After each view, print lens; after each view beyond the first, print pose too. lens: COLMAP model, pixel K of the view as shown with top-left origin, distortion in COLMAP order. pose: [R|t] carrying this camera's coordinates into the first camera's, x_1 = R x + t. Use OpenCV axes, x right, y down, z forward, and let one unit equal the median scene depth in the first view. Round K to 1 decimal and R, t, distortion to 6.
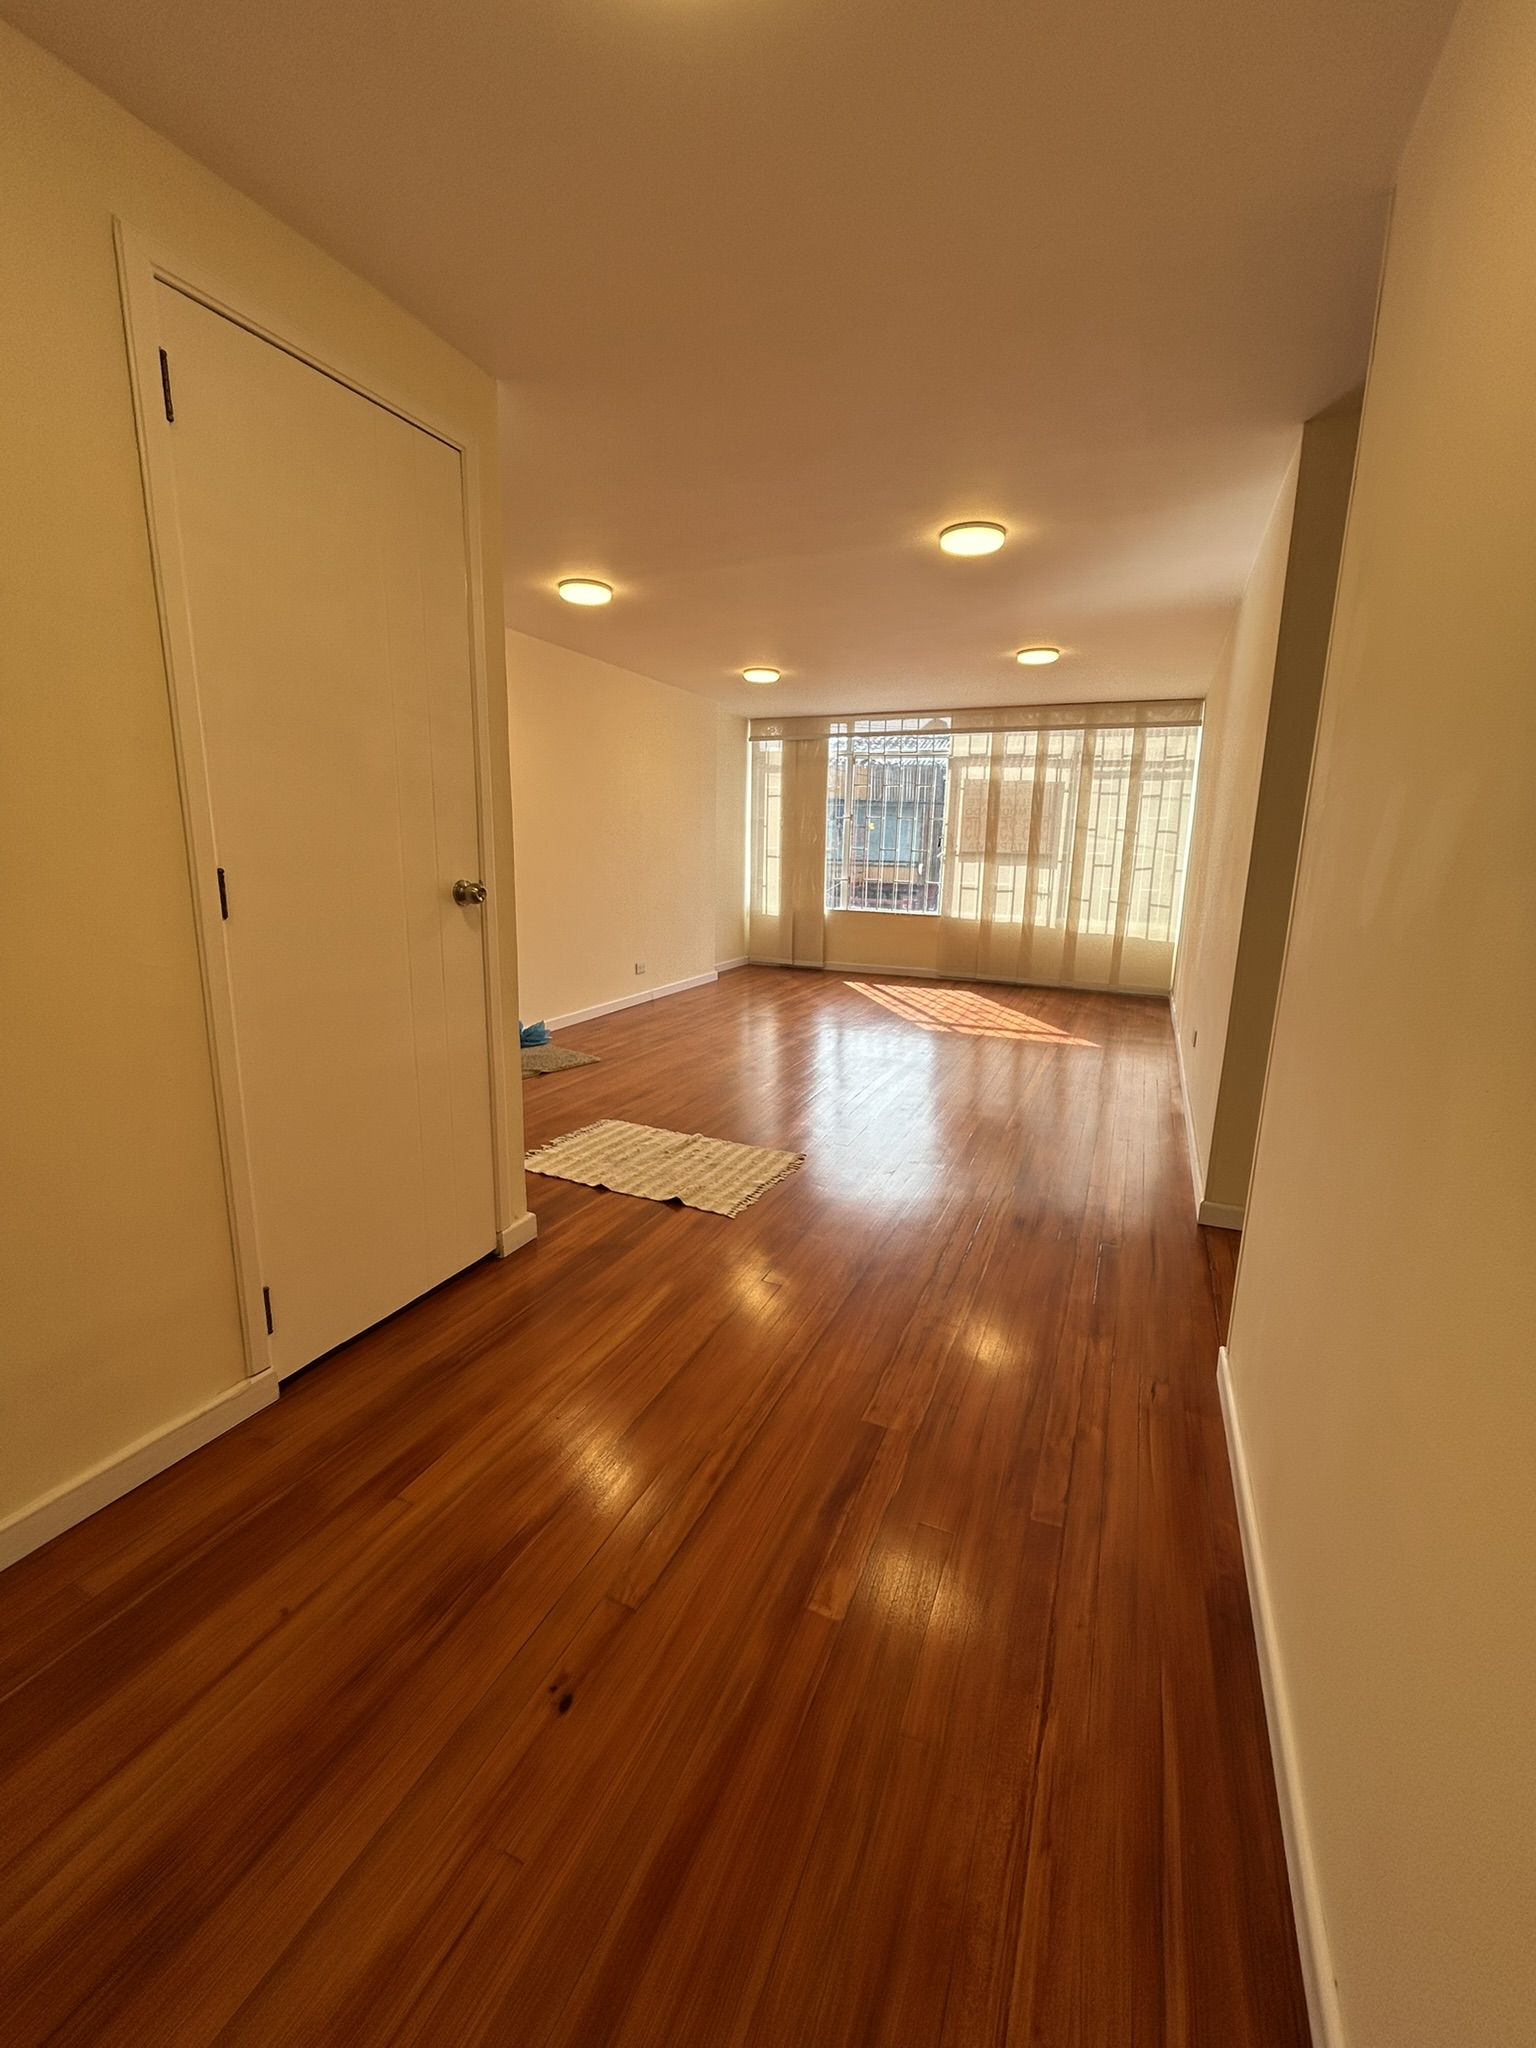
lens RADIAL K [[824.5, 0, 778.4], [0, 824.5, 1012.9], [0, 0, 1]] dist [-0.001988, 0.000724]
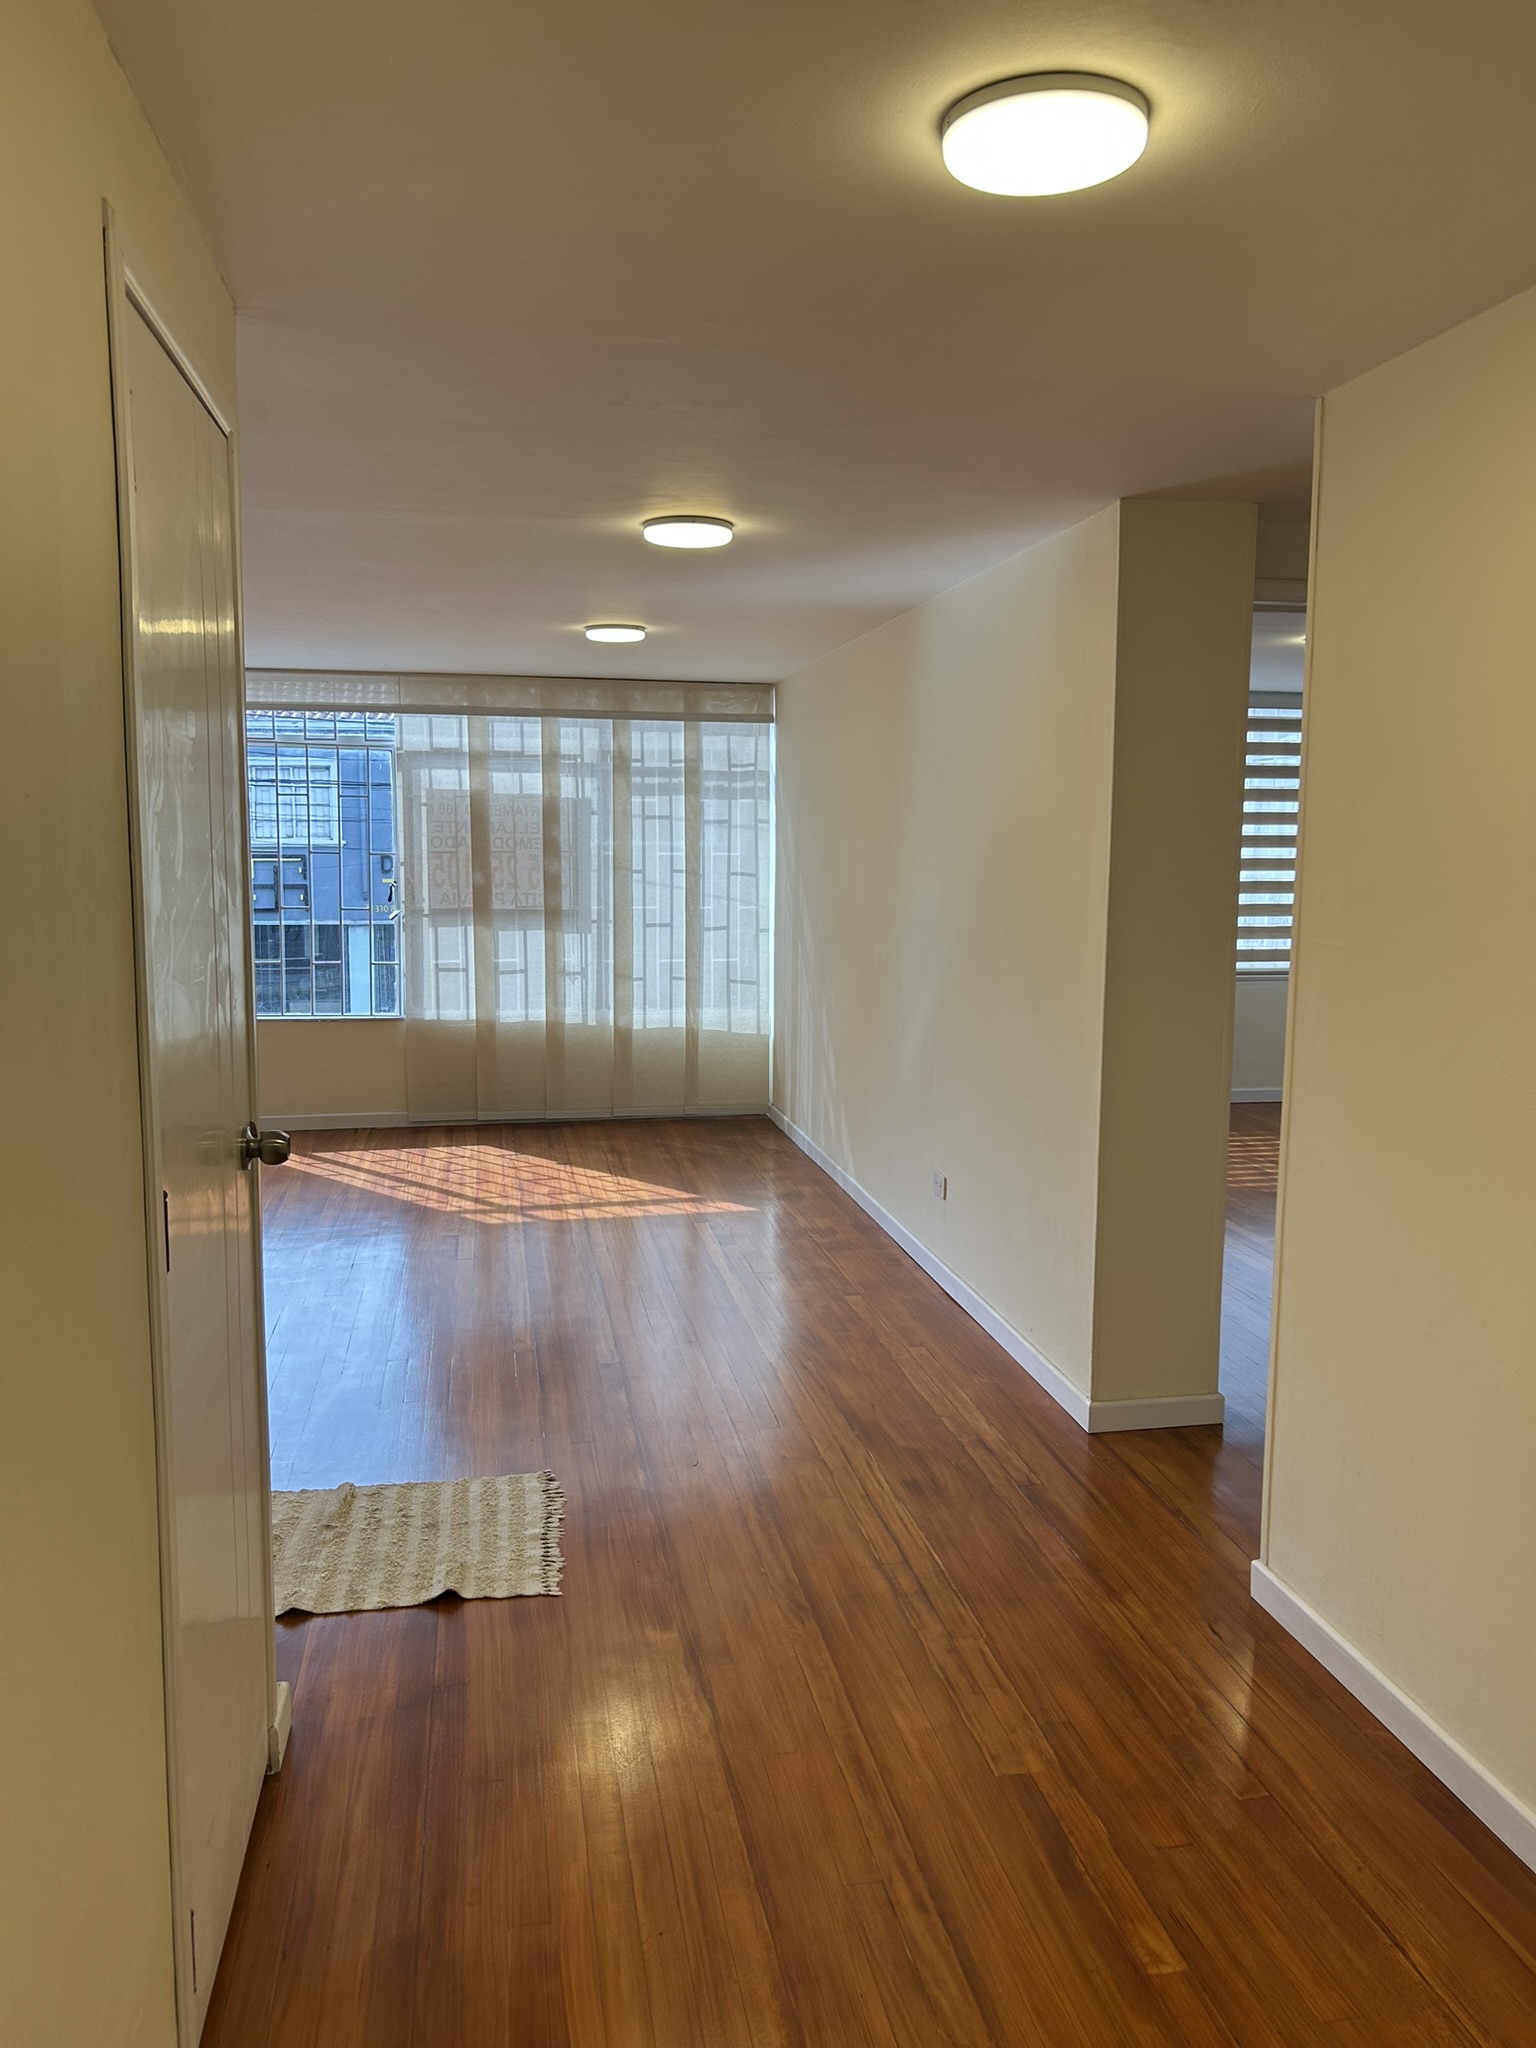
lens RADIAL K [[1534.8, 0, 768.0], [0, 1534.8, 1024.0], [0, 0, 1]] dist [0.063671, -0.042937]
pose [[0.828800, -0.080800, 0.553680, -0.256699], [0.121474, 0.991902, -0.037082, -0.057044], [-0.546200, 0.097991, 0.831904, -0.054779]]
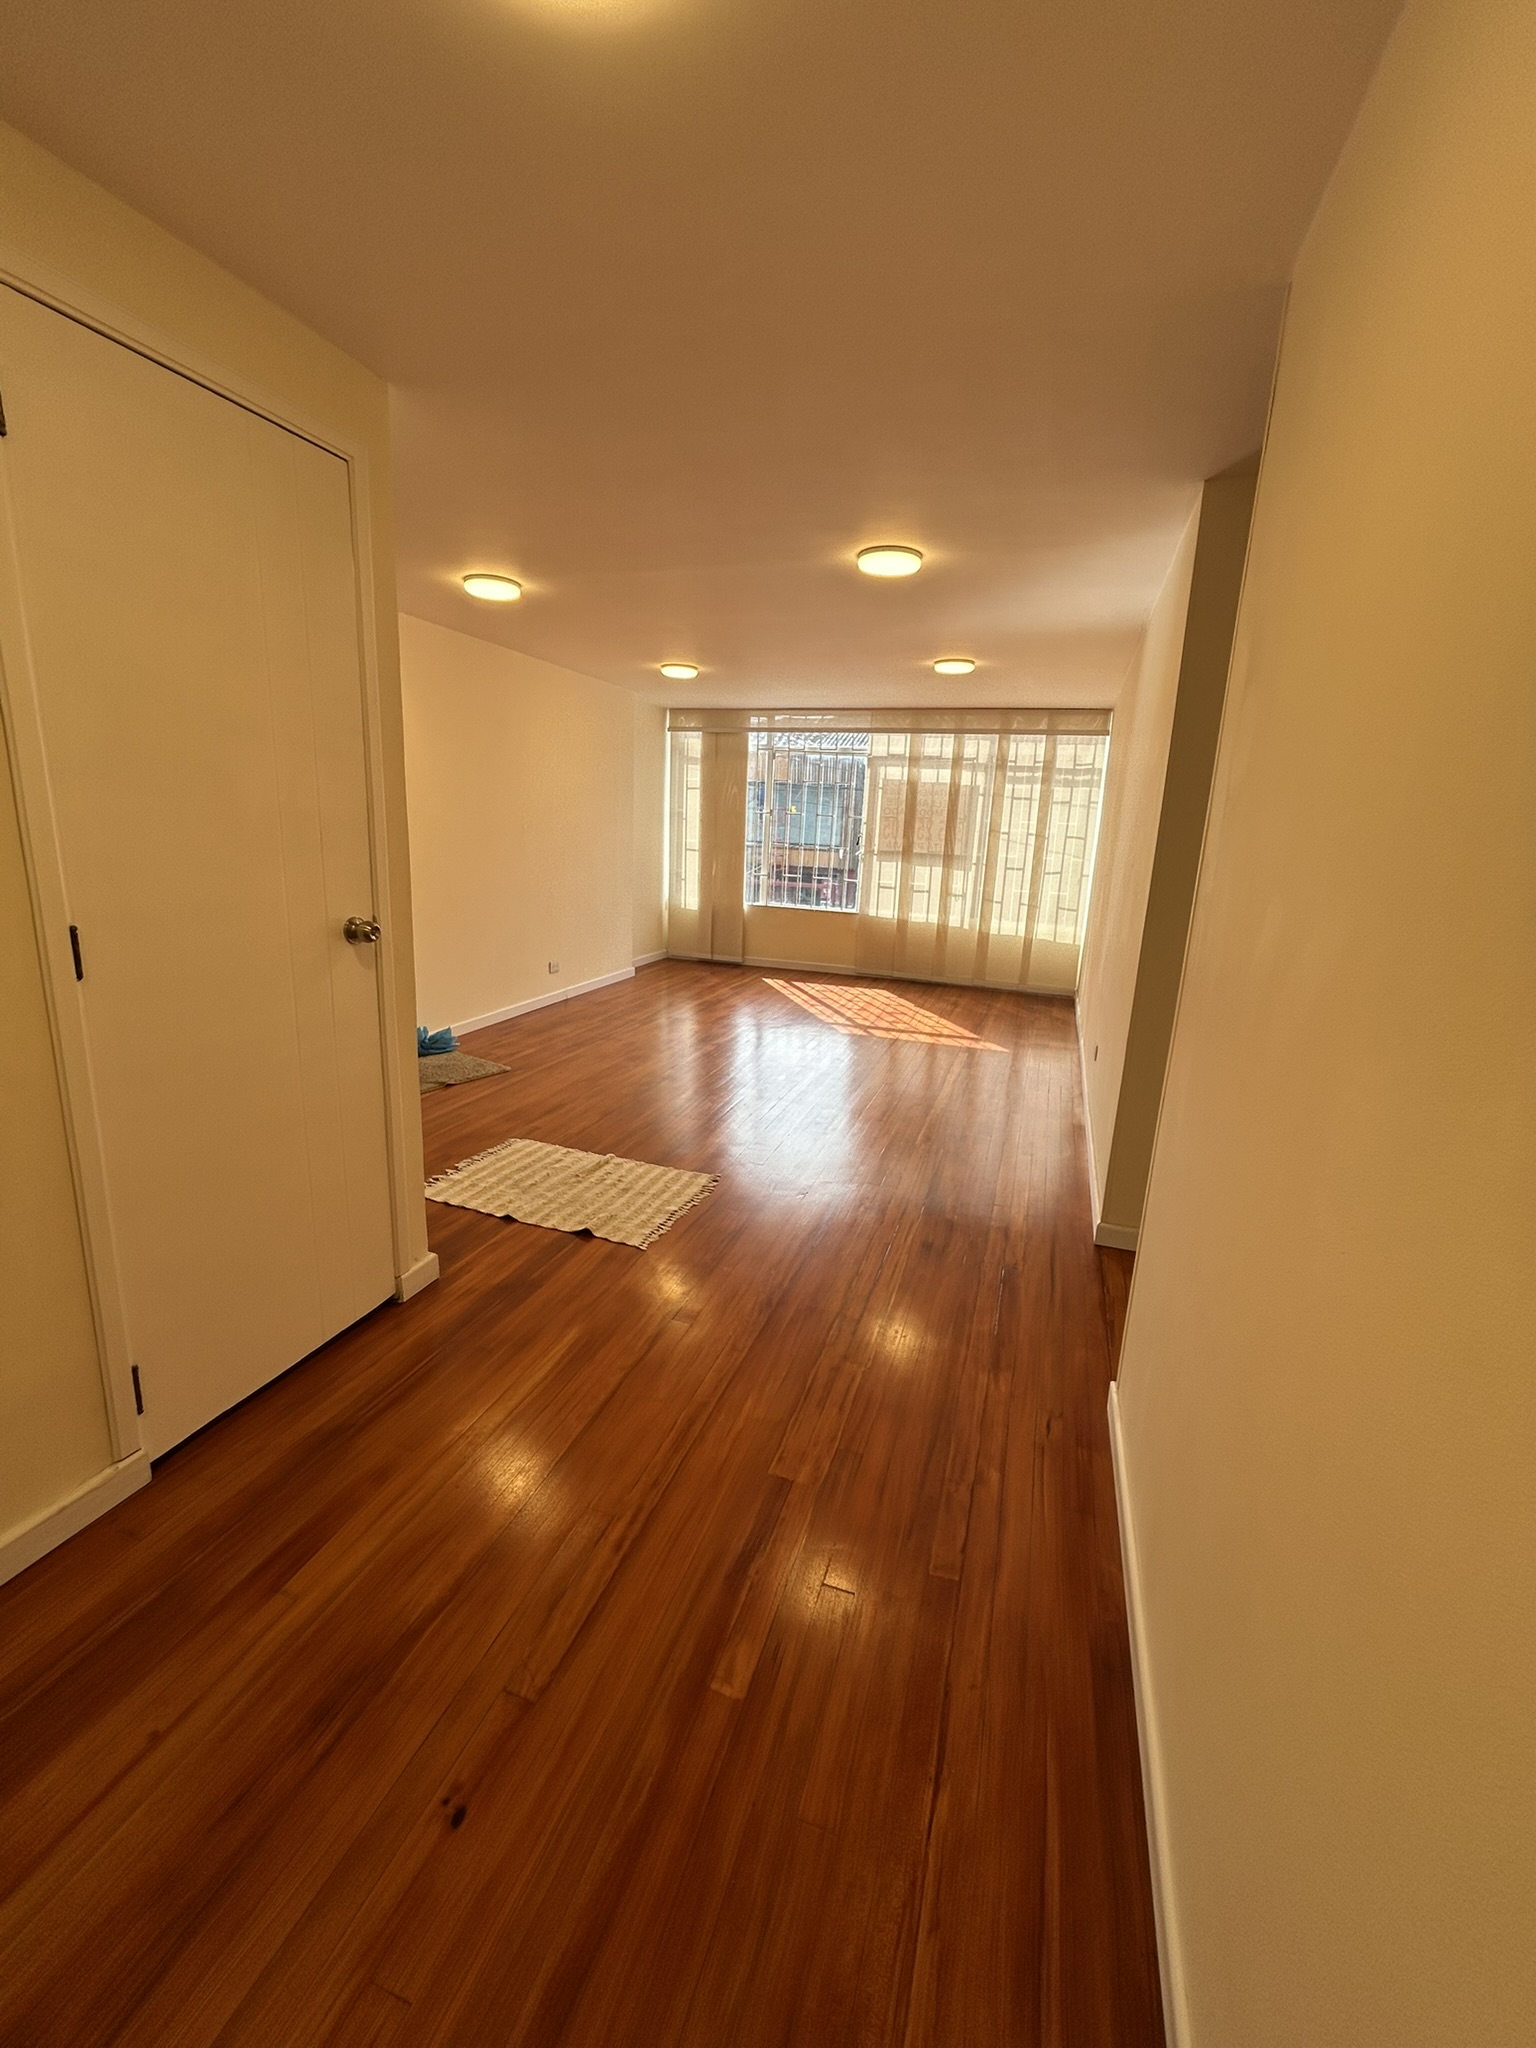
lens RADIAL K [[824.5, 0, 778.4], [0, 824.5, 1012.9], [0, 0, 1]] dist [-0.001988, 0.000724]
pose [[0.995446, 0.003465, 0.095269, 0.004683], [-0.005965, 0.999645, 0.025965, -0.029435], [-0.095145, -0.026415, 0.995113, 0.003042]]
